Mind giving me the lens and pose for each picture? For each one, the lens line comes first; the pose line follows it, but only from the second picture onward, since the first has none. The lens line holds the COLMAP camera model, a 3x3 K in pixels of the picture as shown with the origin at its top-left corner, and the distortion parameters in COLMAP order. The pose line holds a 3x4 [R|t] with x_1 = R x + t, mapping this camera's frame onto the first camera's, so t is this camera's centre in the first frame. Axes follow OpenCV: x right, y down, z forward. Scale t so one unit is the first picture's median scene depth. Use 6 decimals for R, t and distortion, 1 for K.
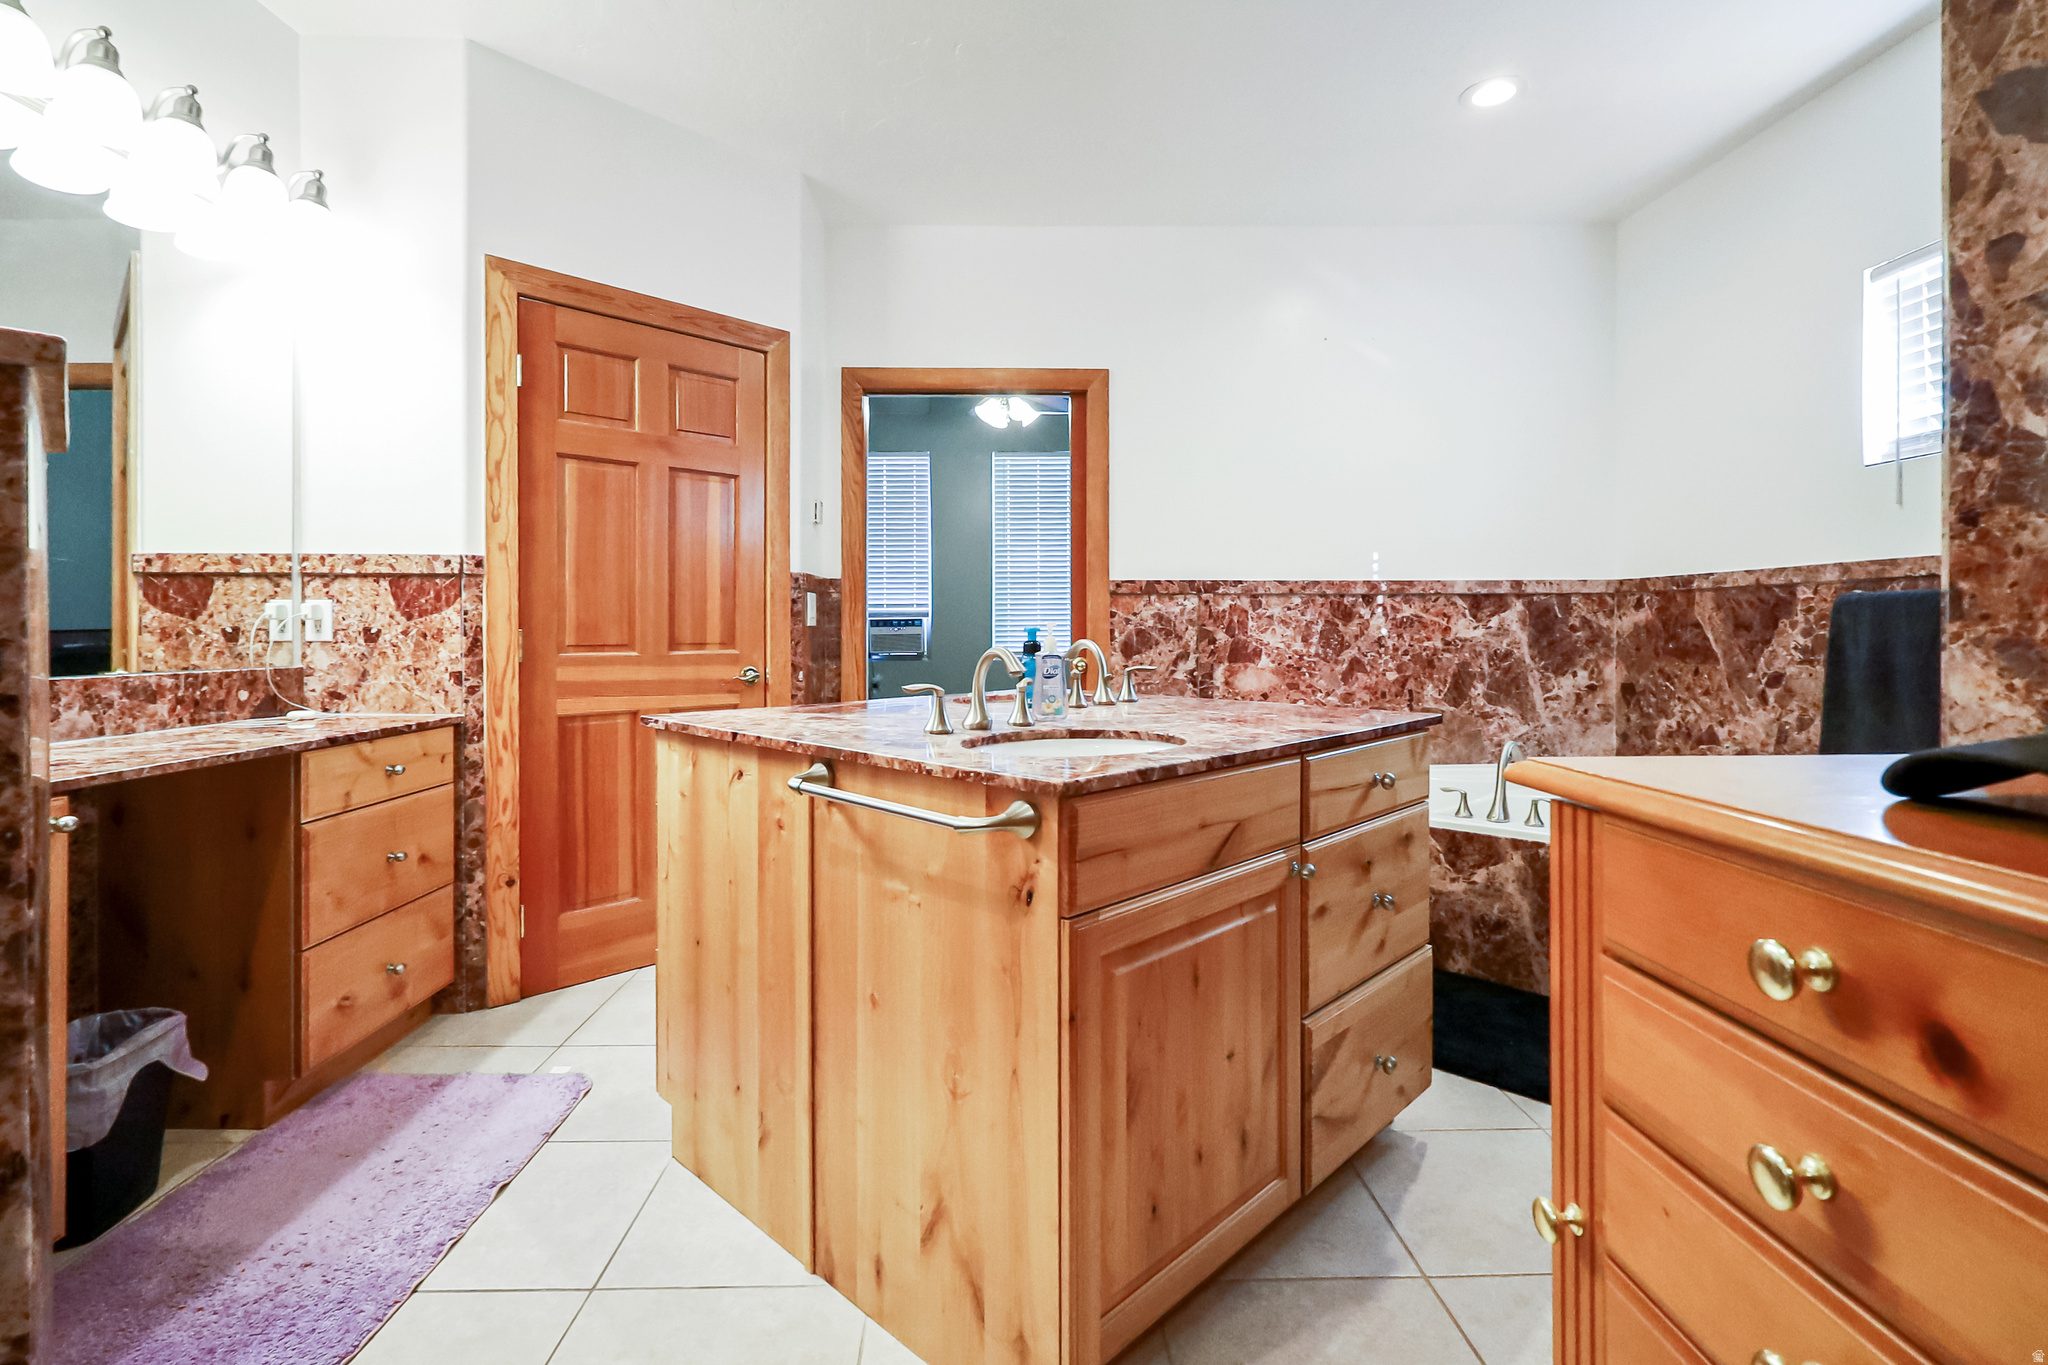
lens RADIAL K [[960.2, 0, 1023.1], [0, 960.2, 629.5], [0, 0, 1]] dist [-0.007533, -0.000747]
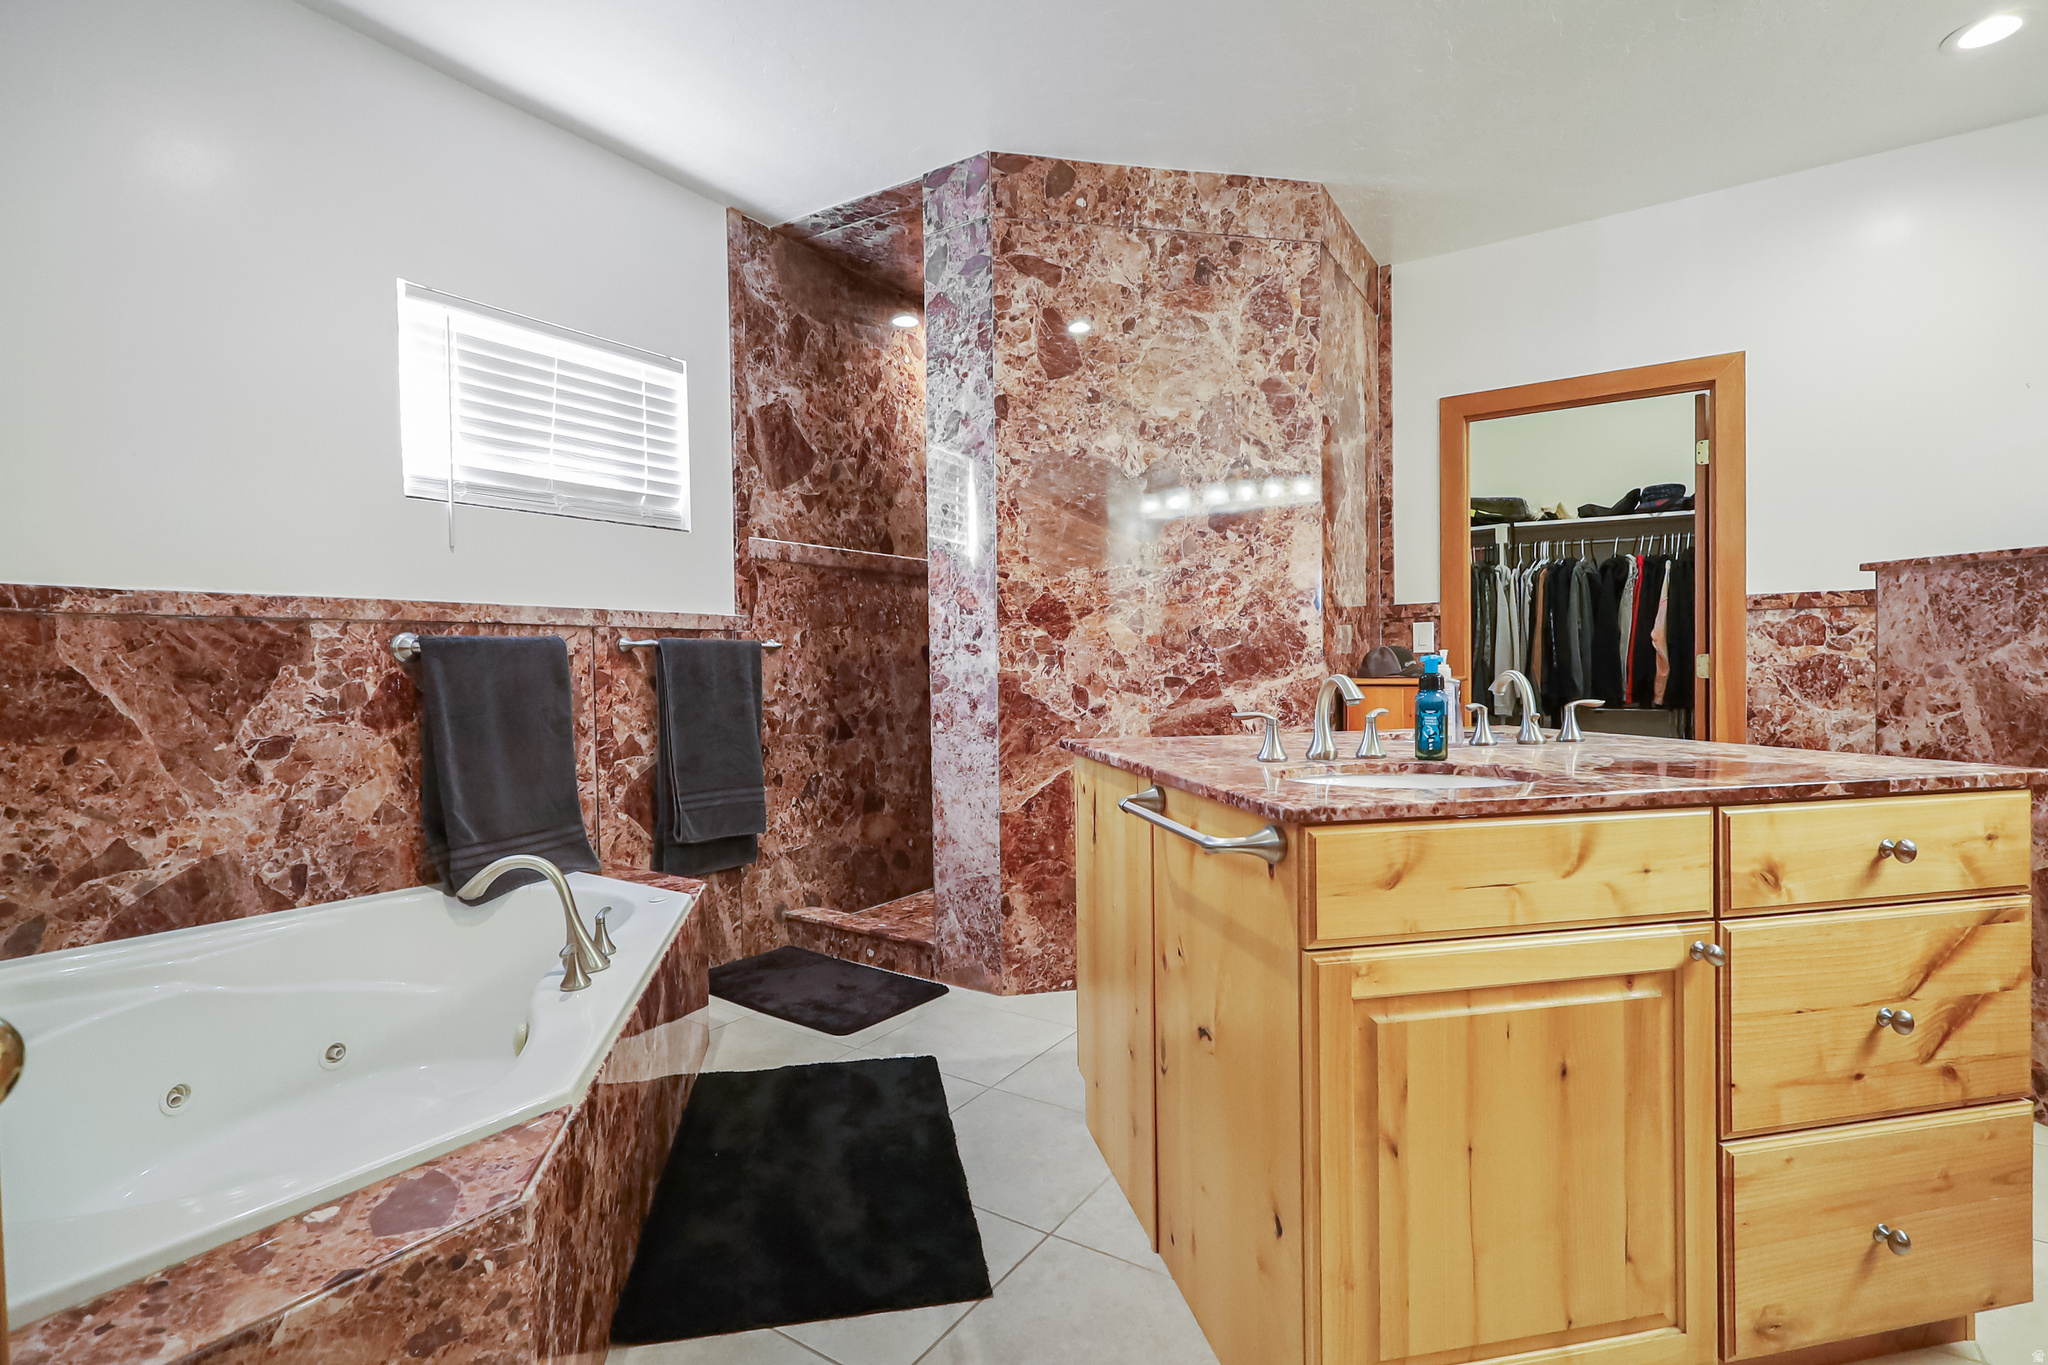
lens RADIAL K [[960.2, 0, 1024.5], [0, 960.2, 666.6], [0, 0, 1]] dist [-0.007533, -0.000747]
pose [[-0.823450, 0.001868, 0.567386, -0.105453], [0.010120, 0.999884, 0.011396, -0.012080], [-0.567299, 0.015126, -0.823373, 1.263029]]
